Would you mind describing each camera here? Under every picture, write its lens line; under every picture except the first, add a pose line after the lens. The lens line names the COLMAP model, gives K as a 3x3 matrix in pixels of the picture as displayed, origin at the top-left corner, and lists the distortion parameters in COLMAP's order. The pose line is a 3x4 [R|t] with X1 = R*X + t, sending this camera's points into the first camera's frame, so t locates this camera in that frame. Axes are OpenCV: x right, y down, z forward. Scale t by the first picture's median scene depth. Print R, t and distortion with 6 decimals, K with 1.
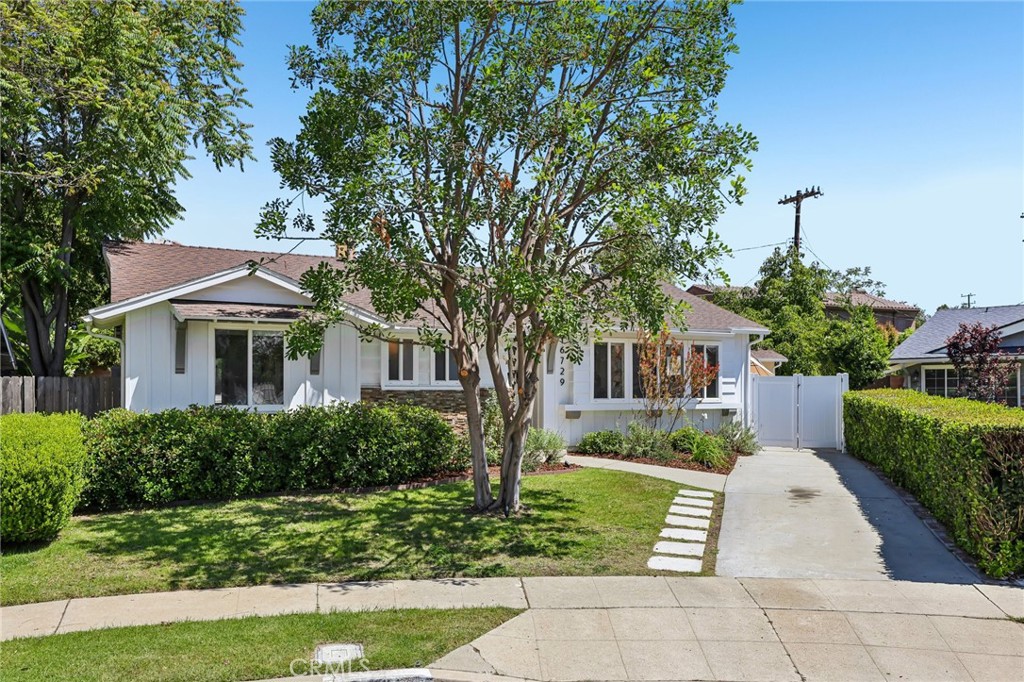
lens RADIAL K [[812.9, 0, 516.7], [0, 812.9, 341.4], [0, 0, 1]] dist [0.018772, 0.011185]
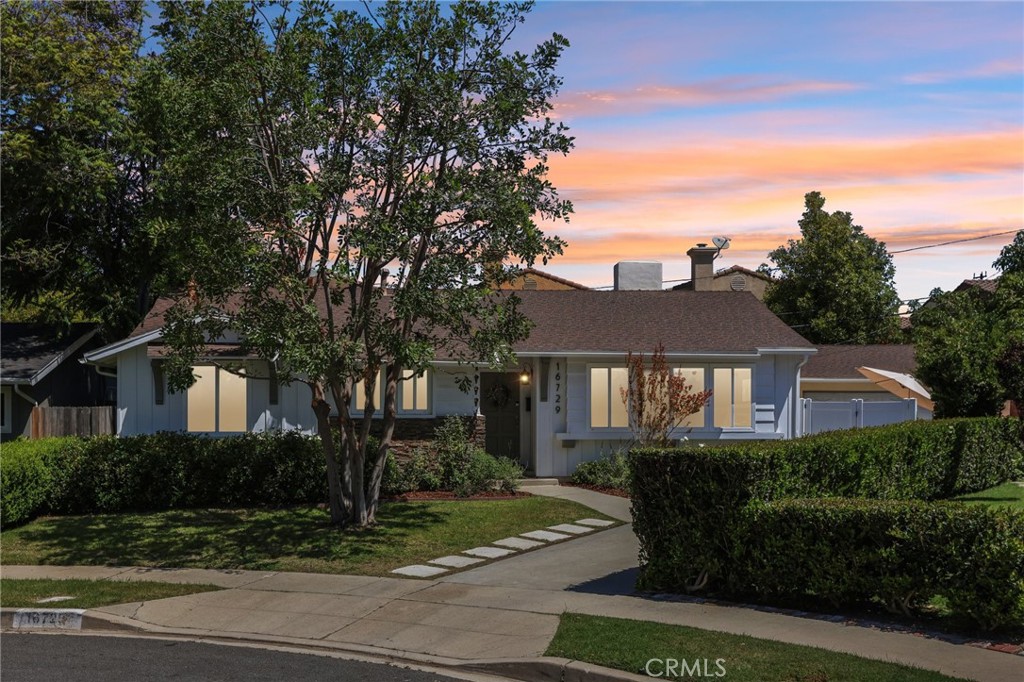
lens RADIAL K [[1031.1, 0, 505.3], [0, 1031.1, 343.7], [0, 0, 1]] dist [0.047312, 0.000000]
pose [[0.930157, -0.027547, -0.366126, 0.518781], [0.022535, 0.999585, -0.017958, -0.008893], [0.366469, 0.008453, 0.930392, -0.185453]]
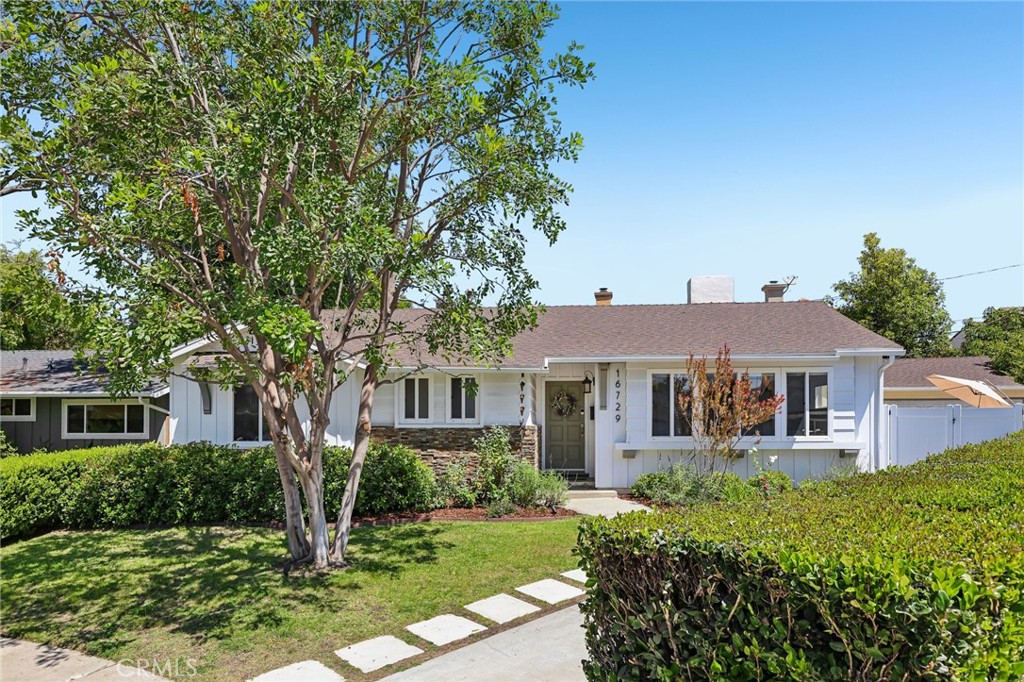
lens RADIAL K [[623.8, 0, 551.4], [0, 623.8, 389.3], [0, 0, 1]] dist [-0.020256, 0.005669]
pose [[0.860185, -0.030611, -0.509063, 0.409573], [0.034138, 0.999414, -0.002411, 0.018656], [0.508839, -0.015304, 0.860726, 0.407259]]
